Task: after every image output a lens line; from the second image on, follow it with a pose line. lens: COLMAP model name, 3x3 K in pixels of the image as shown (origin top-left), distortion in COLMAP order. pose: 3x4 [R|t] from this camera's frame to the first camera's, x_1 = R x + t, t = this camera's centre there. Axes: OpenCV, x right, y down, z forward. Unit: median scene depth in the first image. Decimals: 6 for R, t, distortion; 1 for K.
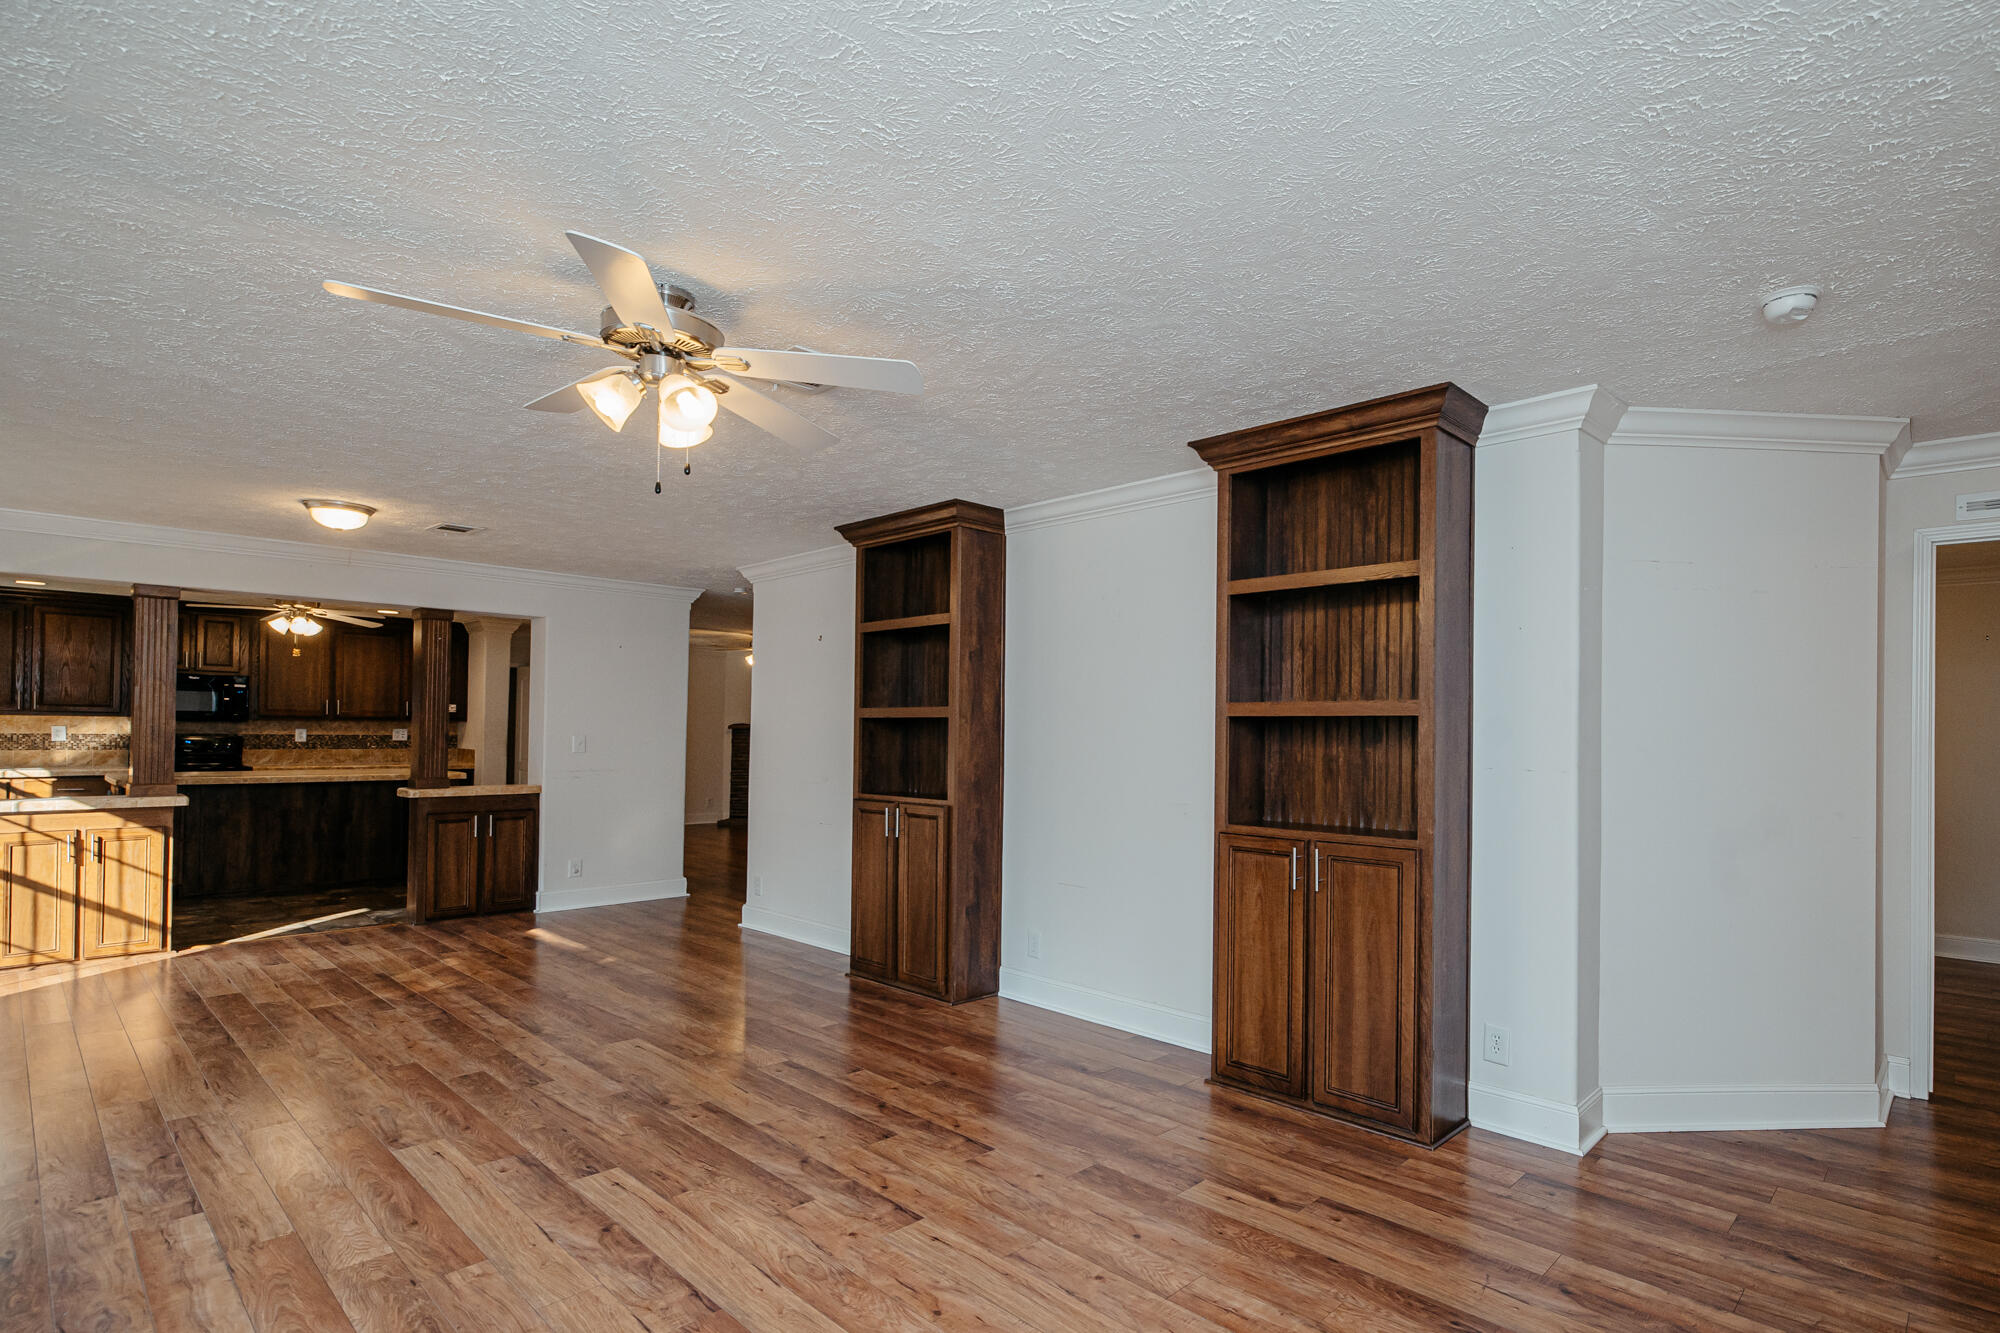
lens RADIAL K [[1010.6, 0, 999.1], [0, 1010.6, 722.2], [0, 0, 1]] dist [-0.000046, 0.000169]
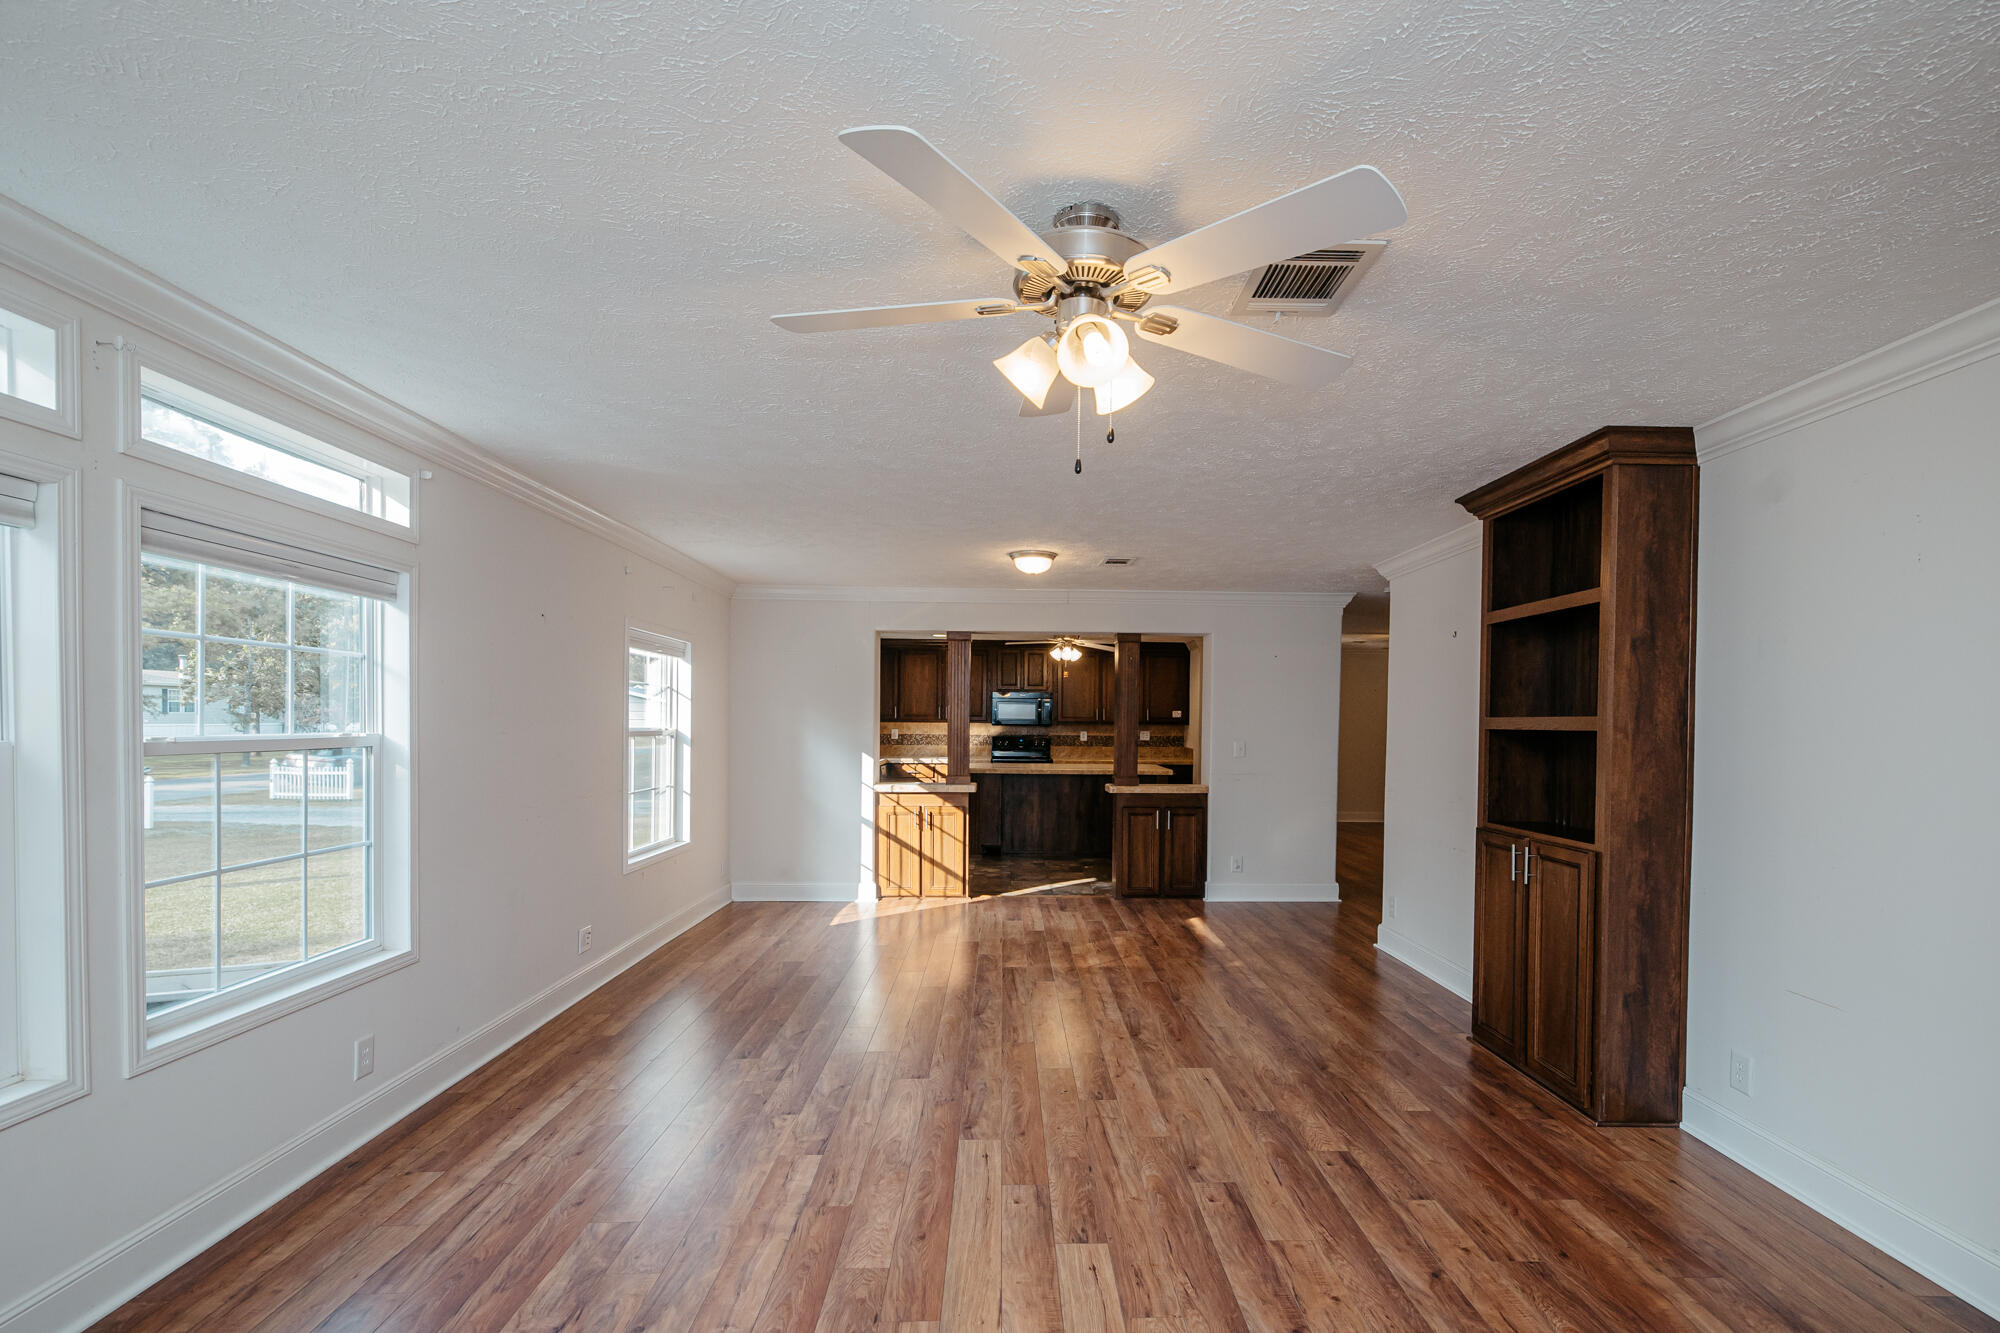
lens RADIAL K [[916.3, 0, 1001.4], [0, 916.3, 746.9], [0, 0, 1]] dist [0.000877, 0.000155]
pose [[0.763263, 0.005221, -0.646067, 0.032011], [0.012030, 0.999679, 0.022290, -0.008592], [0.645976, -0.024785, 0.762955, 0.140374]]
